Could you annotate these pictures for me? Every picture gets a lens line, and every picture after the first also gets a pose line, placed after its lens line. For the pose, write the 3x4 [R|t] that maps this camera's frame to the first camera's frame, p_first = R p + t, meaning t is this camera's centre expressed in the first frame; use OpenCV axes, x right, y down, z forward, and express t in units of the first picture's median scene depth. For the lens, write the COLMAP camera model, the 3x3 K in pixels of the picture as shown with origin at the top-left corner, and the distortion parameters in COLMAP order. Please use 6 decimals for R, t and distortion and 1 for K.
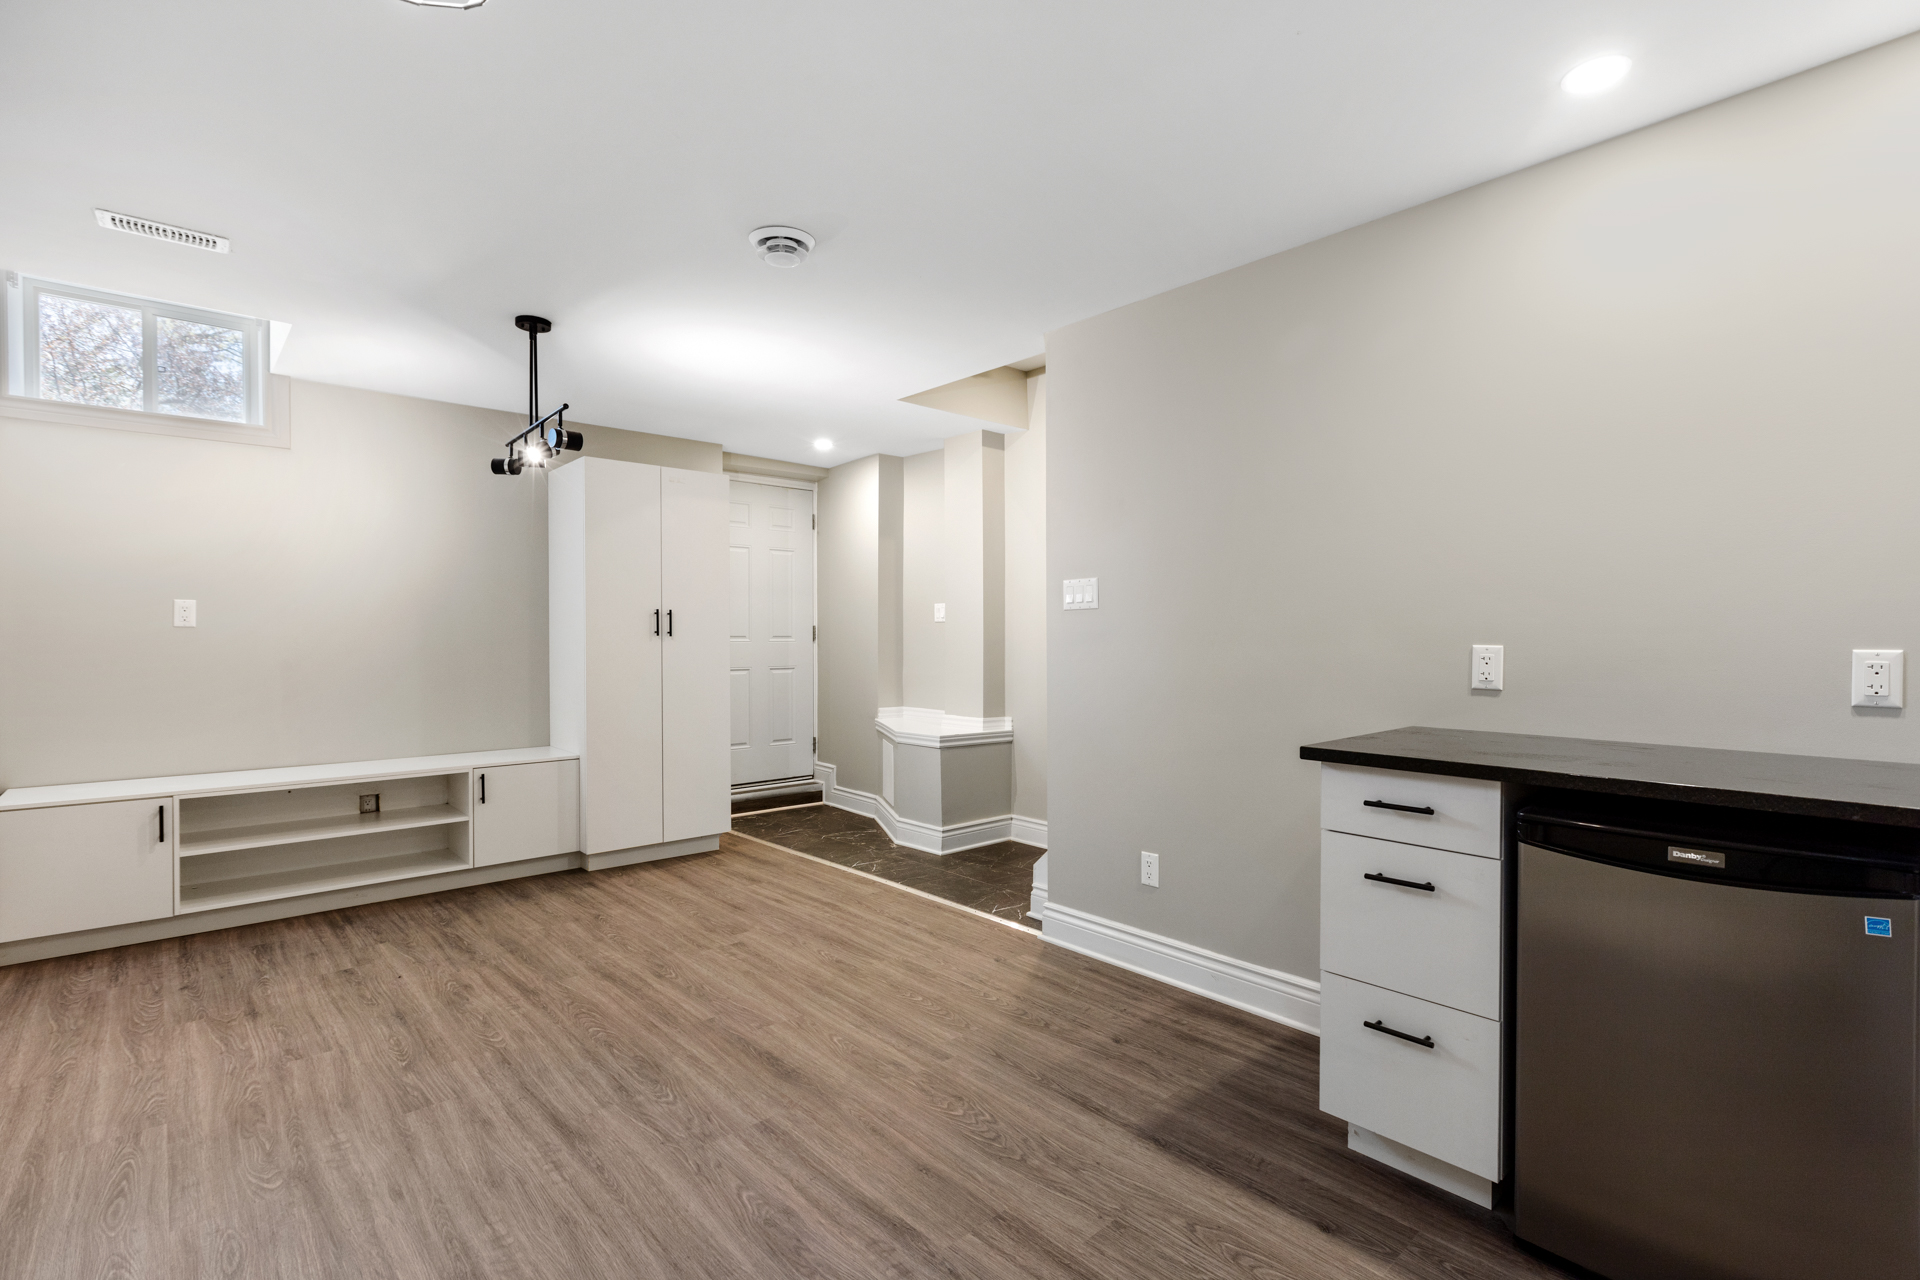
lens RADIAL K [[879.0, 0, 958.7], [0, 879.0, 640.4], [0, 0, 1]] dist [0.000043, -0.000050]
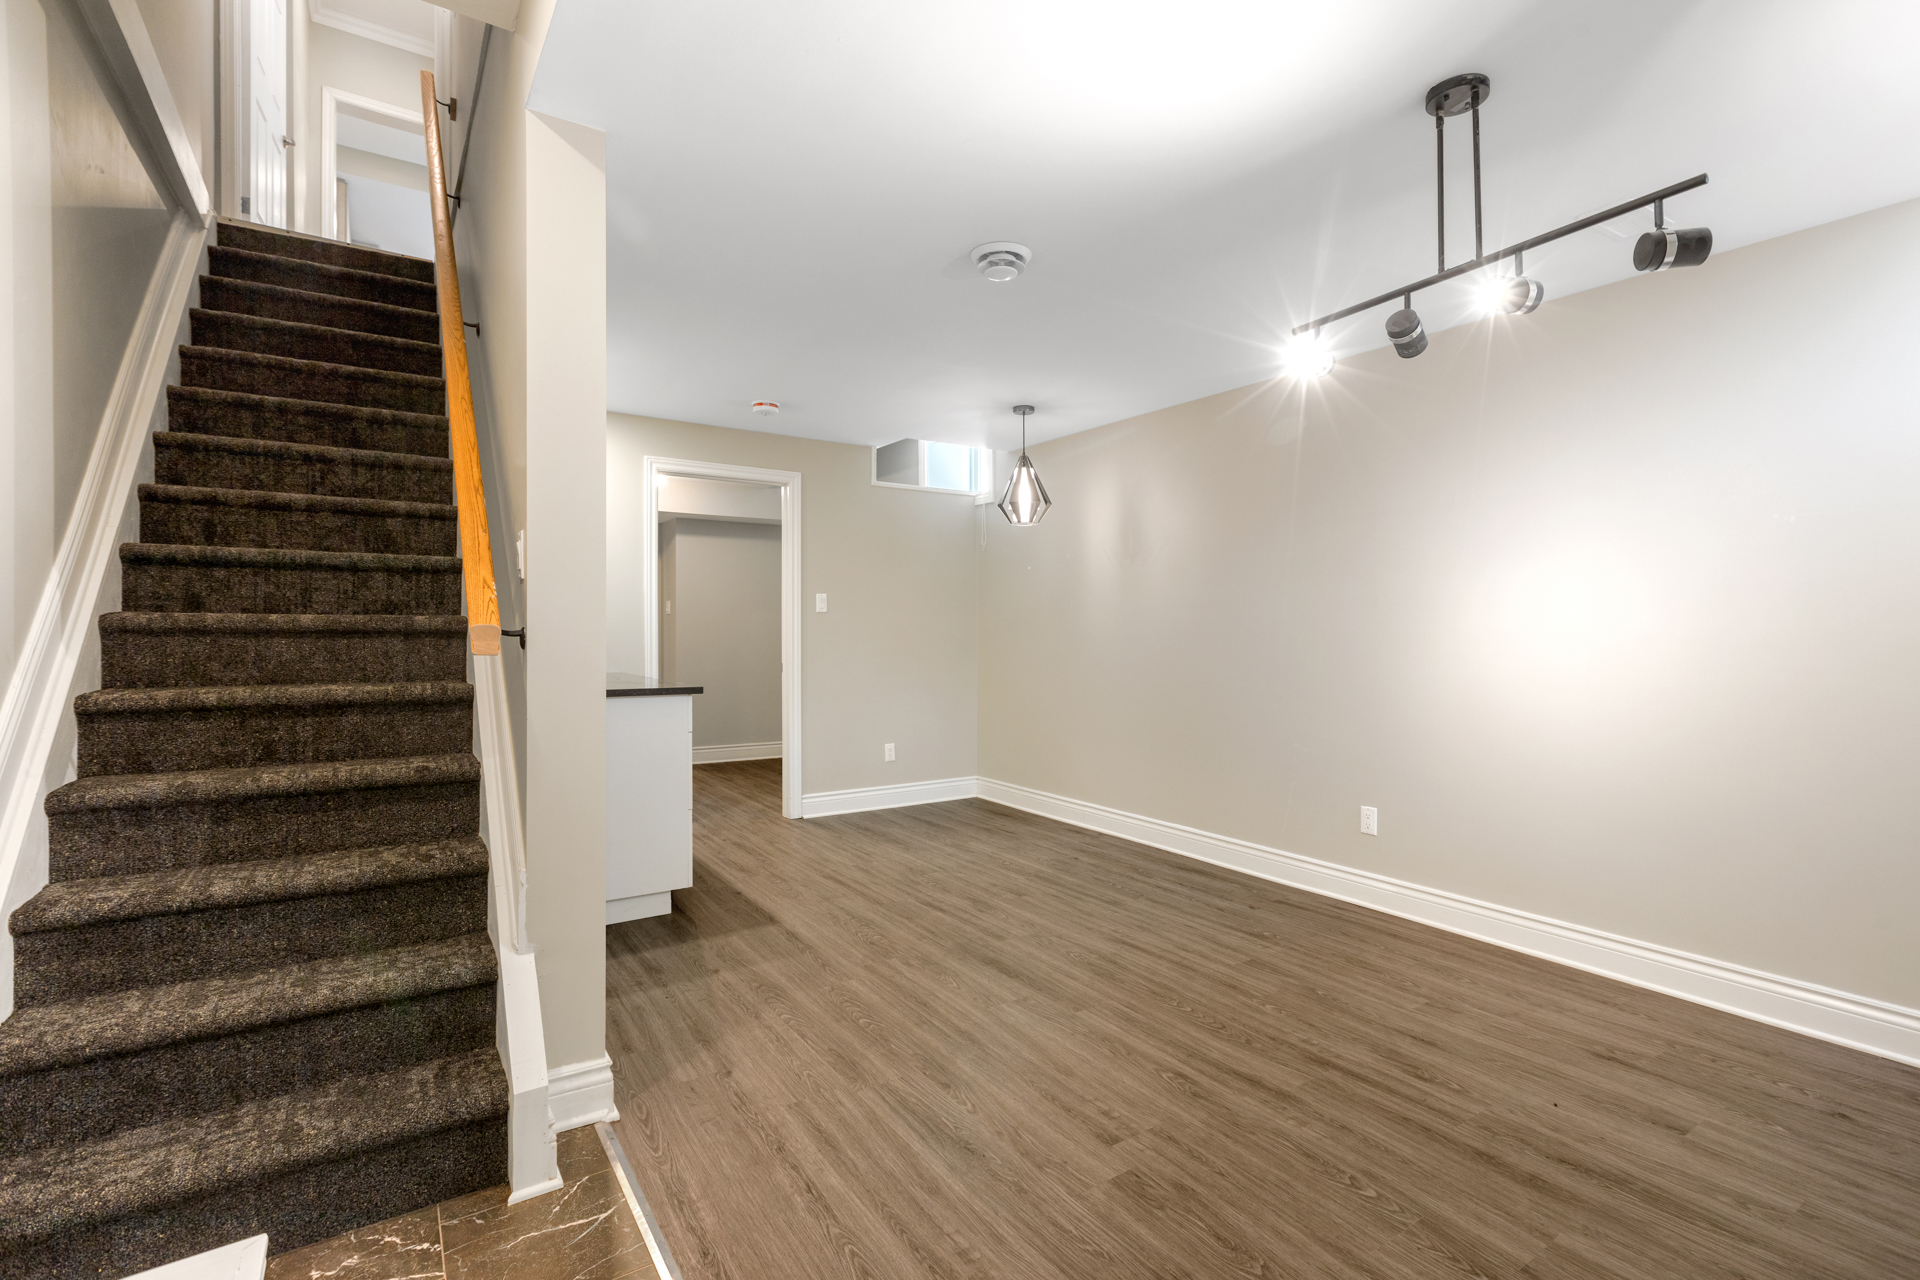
lens RADIAL K [[879.0, 0, 960.8], [0, 879.0, 635.0], [0, 0, 1]] dist [0.000043, -0.000050]
pose [[-0.988934, -0.005505, 0.148252, -0.285263], [-0.004281, 0.999954, 0.008573, -0.002003], [-0.148293, 0.007843, -0.988912, 1.925418]]
